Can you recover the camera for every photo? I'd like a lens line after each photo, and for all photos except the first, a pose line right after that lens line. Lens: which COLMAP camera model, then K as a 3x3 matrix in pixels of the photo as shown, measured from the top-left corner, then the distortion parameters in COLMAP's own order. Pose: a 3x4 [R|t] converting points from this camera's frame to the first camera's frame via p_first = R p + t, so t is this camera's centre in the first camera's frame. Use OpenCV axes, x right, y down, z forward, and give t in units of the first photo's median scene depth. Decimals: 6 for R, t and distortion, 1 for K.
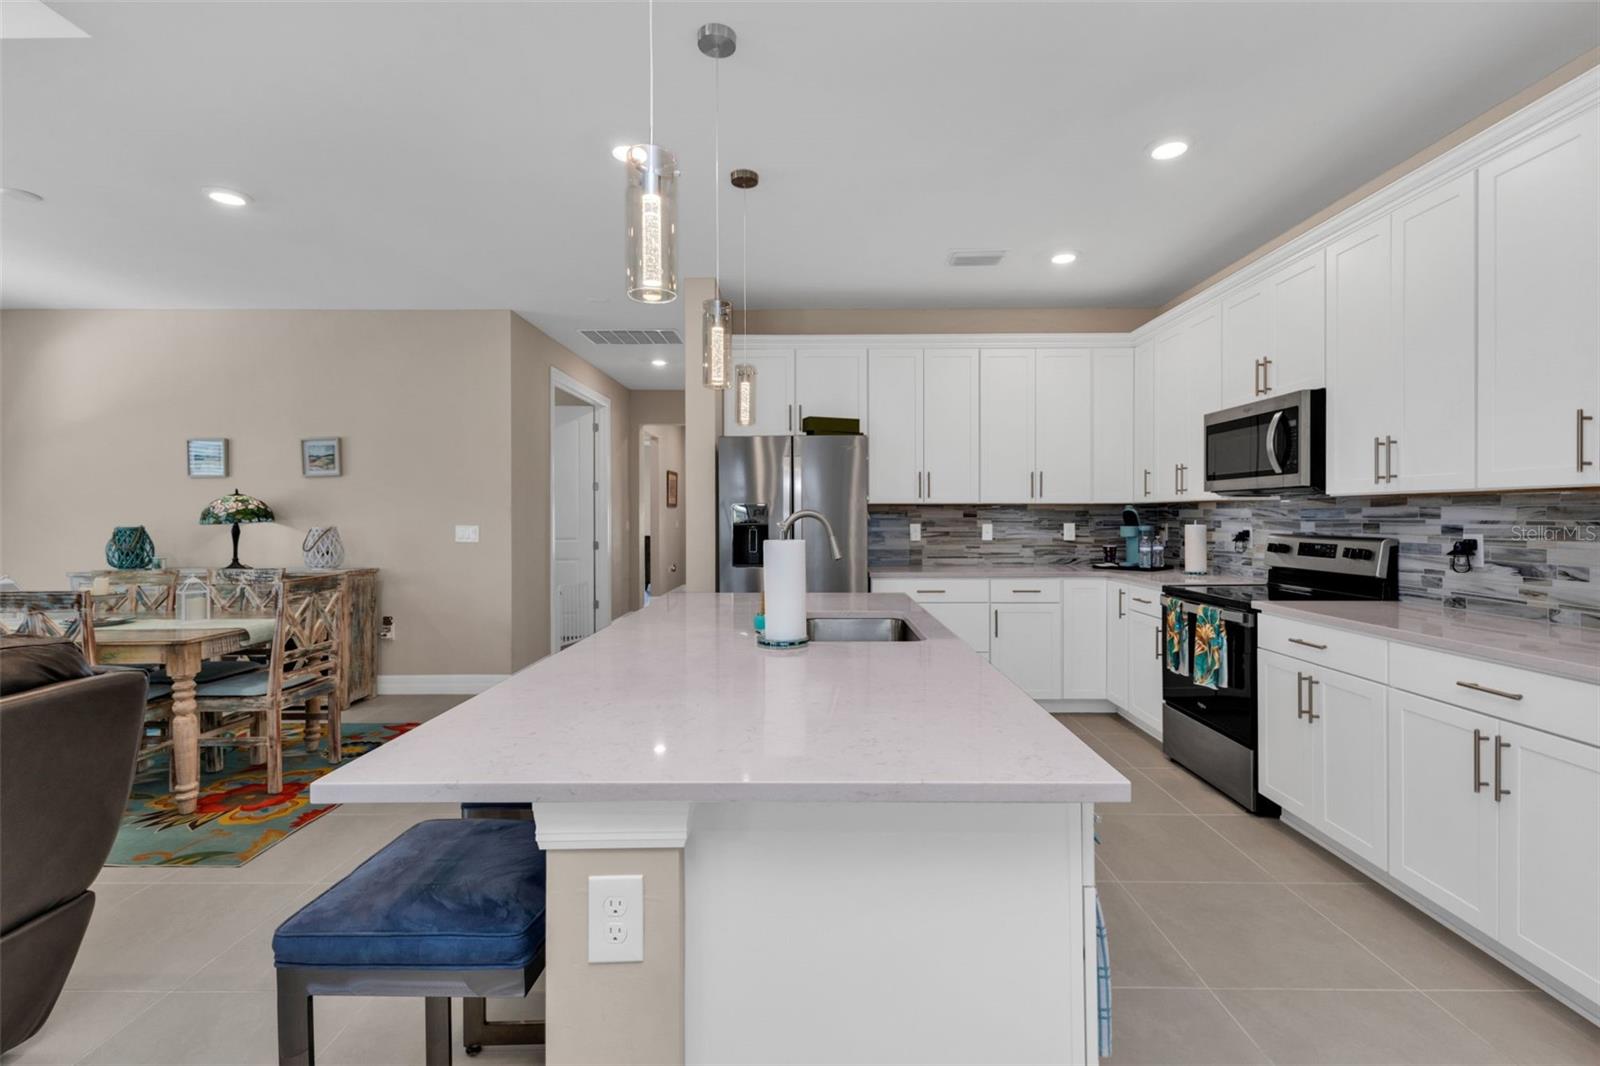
lens RADIAL K [[702.8, 0, 804.5], [0, 702.8, 526.5], [0, 0, 1]] dist [0.008915, -0.002341]
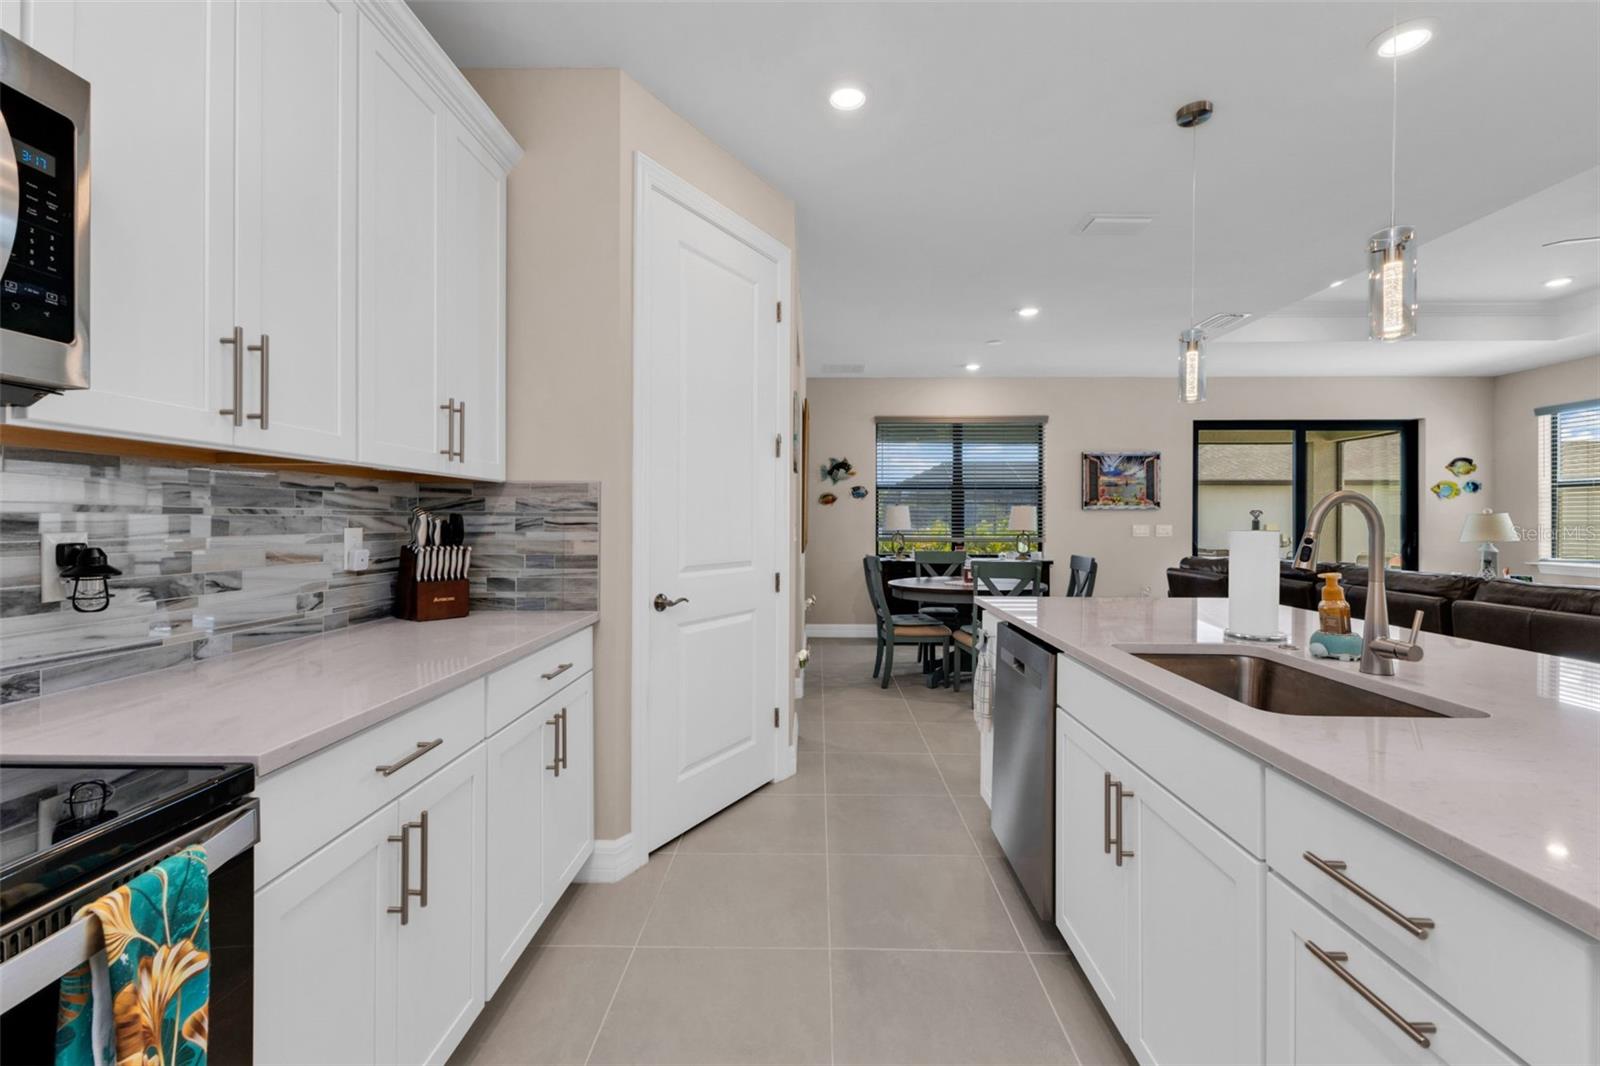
lens RADIAL K [[702.8, 0, 802.6], [0, 702.8, 514.8], [0, 0, 1]] dist [0.008915, -0.002341]
pose [[-0.999912, -0.001719, 0.013164, 0.319763], [-0.001621, 0.999971, 0.007458, -0.004094], [-0.013176, 0.007436, -0.999886, 1.083239]]
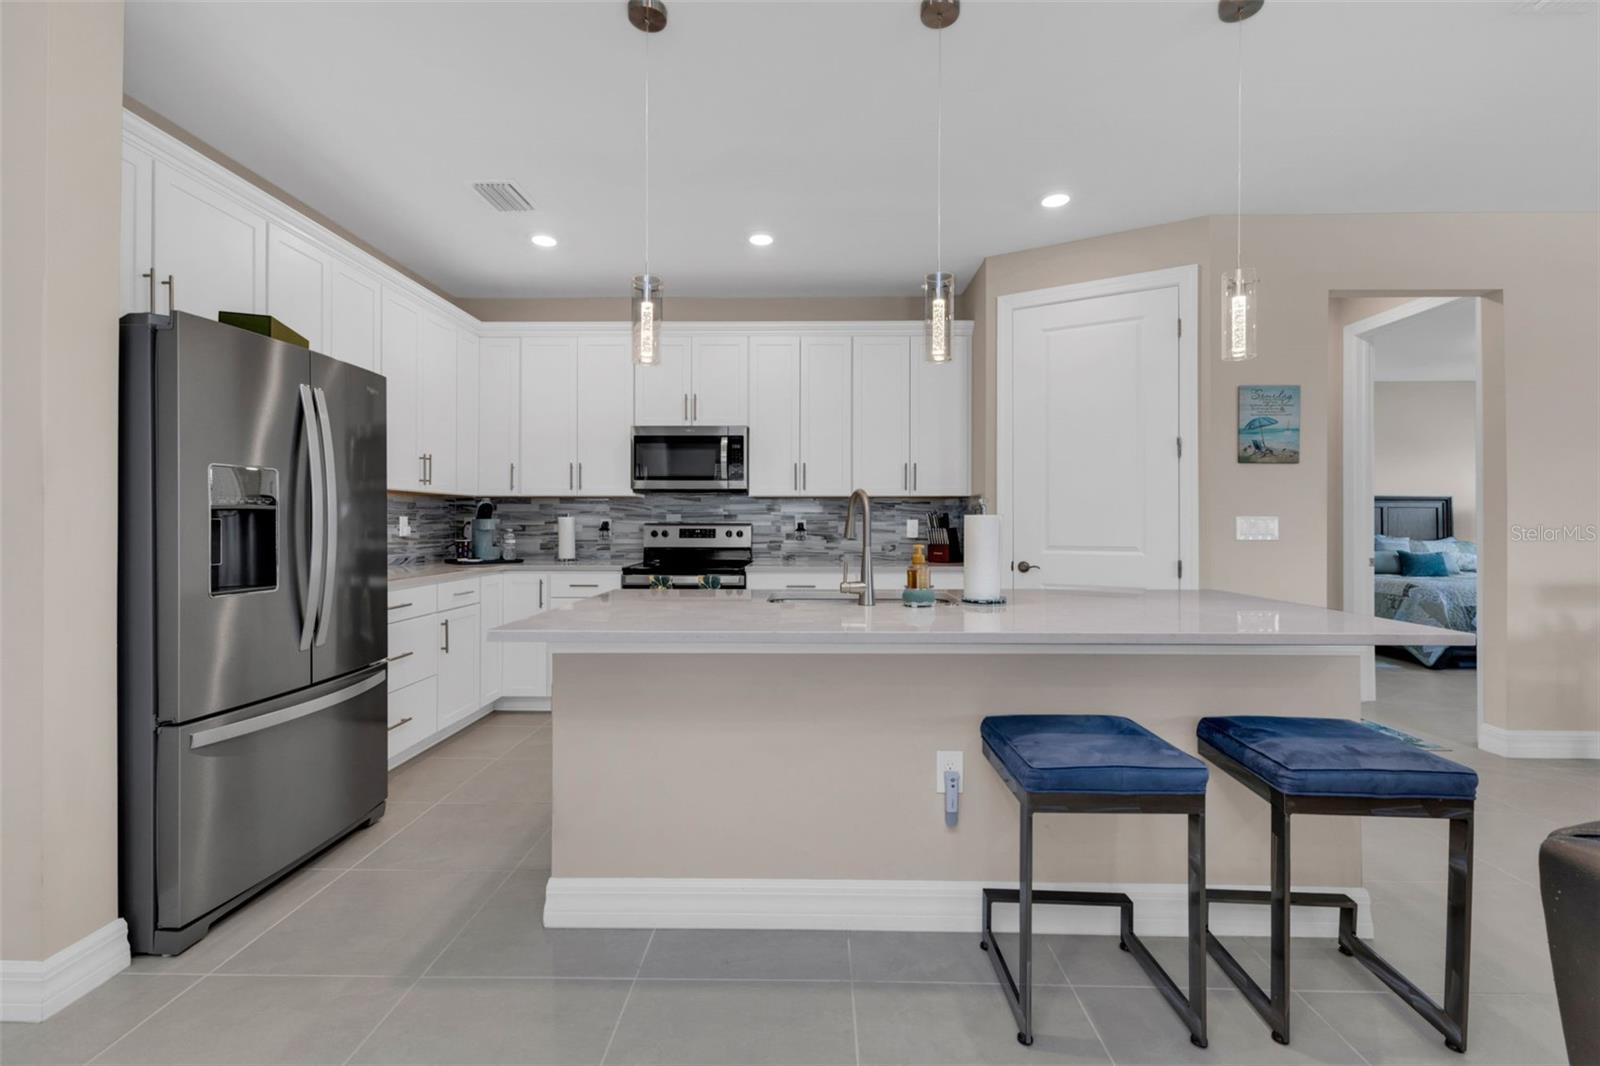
lens RADIAL K [[702.8, 0, 800.1], [0, 702.8, 513.3], [0, 0, 1]] dist [0.008915, -0.002341]
pose [[0.014498, 0.016447, 0.999760, -0.662160], [0.015035, 0.999748, -0.016665, 0.018182], [-0.999782, 0.015273, 0.014247, 0.714572]]
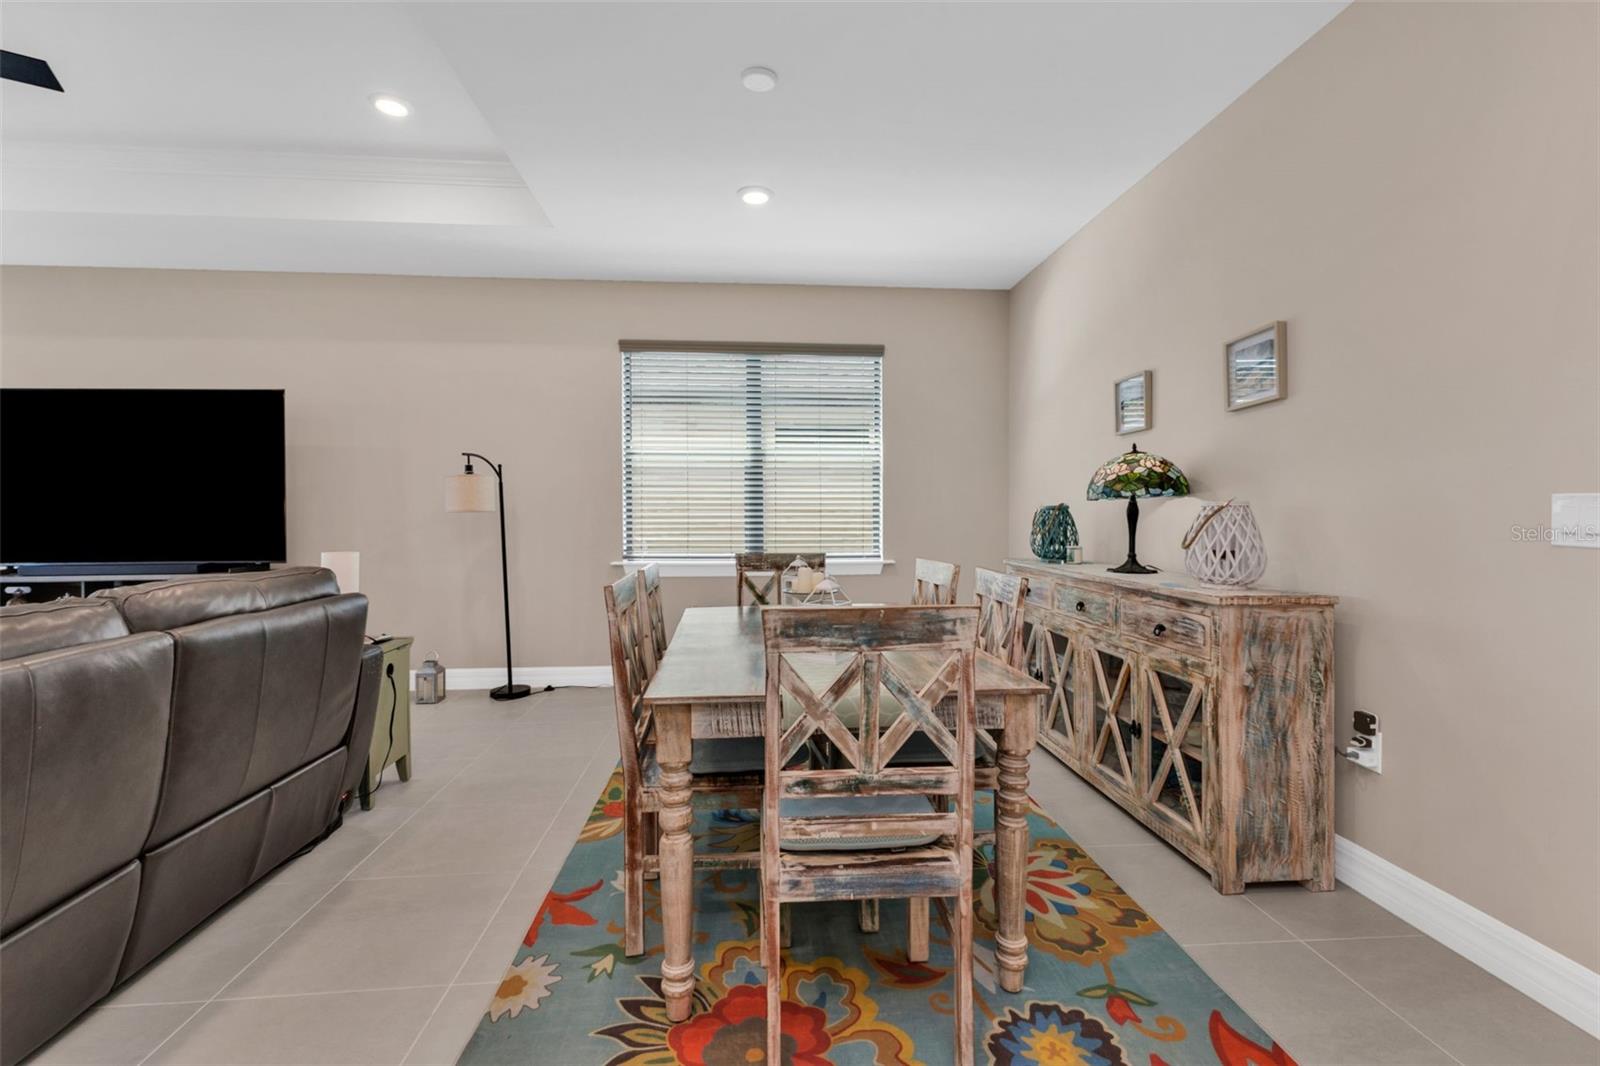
lens RADIAL K [[702.8, 0, 798.2], [0, 702.8, 519.3], [0, 0, 1]] dist [0.008915, -0.002341]
pose [[0.086366, 0.009743, -0.996216, -0.276641], [-0.013110, 0.999877, 0.008642, 0.016752], [0.996177, 0.012314, 0.086484, 0.867665]]
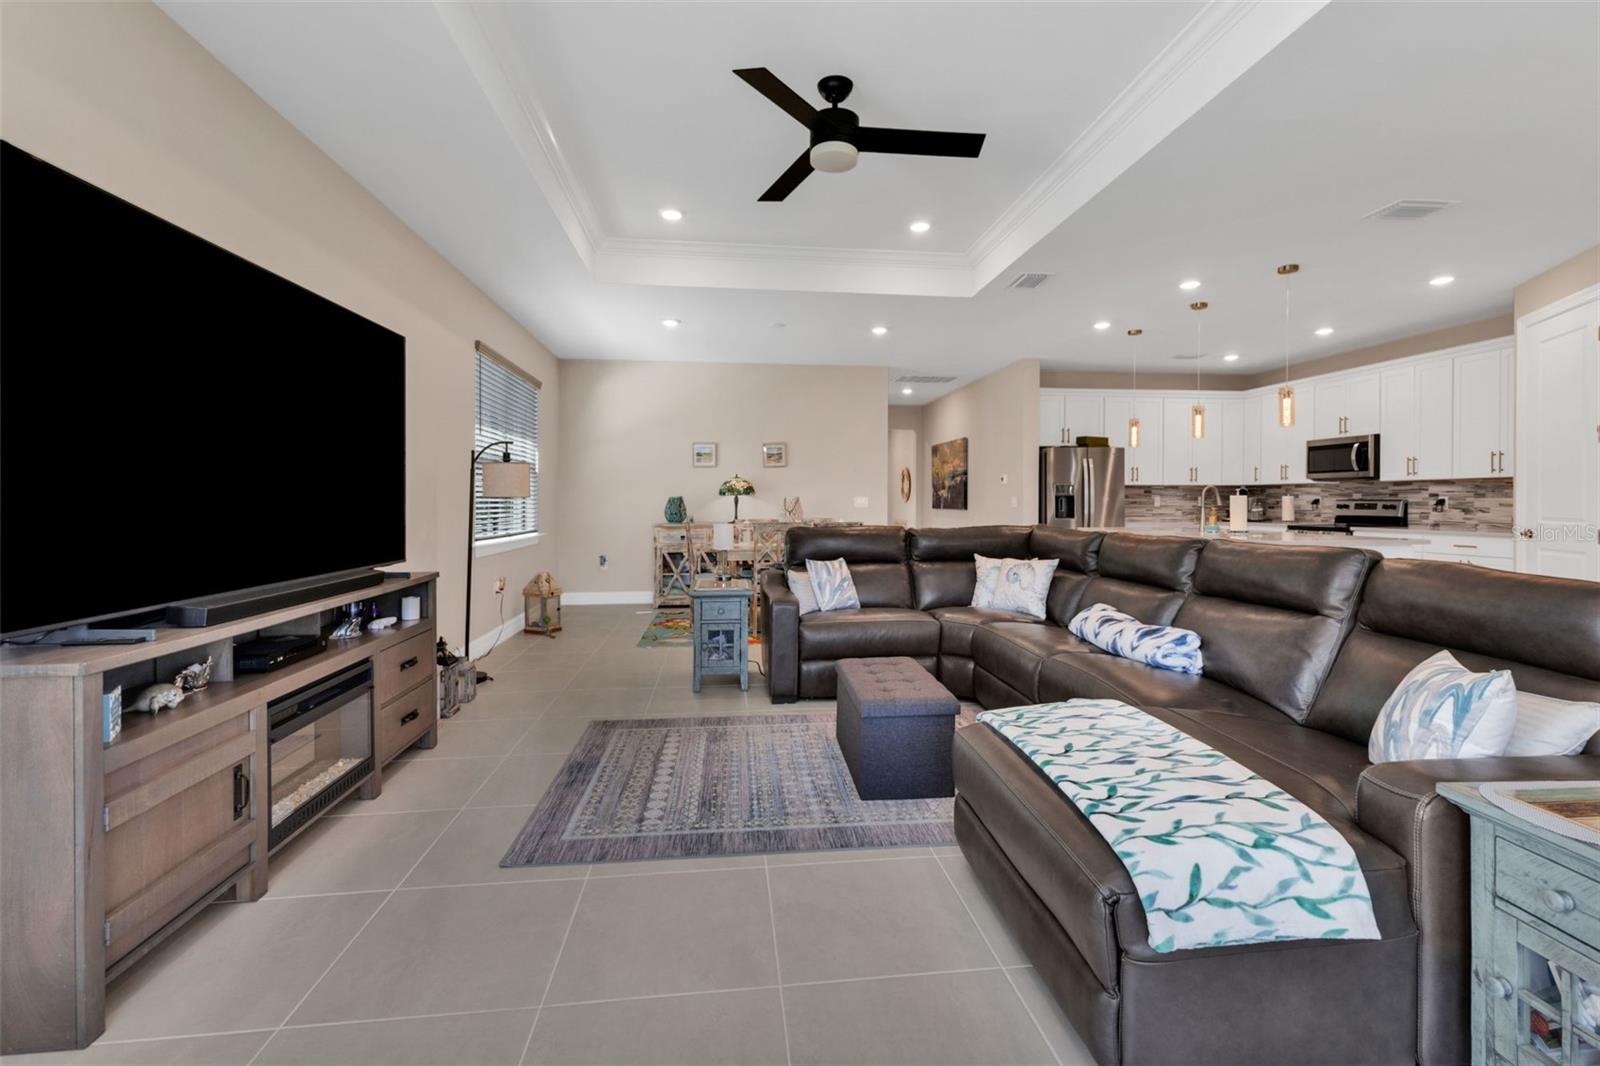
lens RADIAL K [[702.8, 0, 800.7], [0, 702.8, 515.3], [0, 0, 1]] dist [0.008915, -0.002341]
pose [[0.992673, -0.000470, 0.120828, -1.142804], [-0.000003, 0.999992, 0.003912, 0.048350], [-0.120829, -0.003884, 0.992666, -0.850837]]
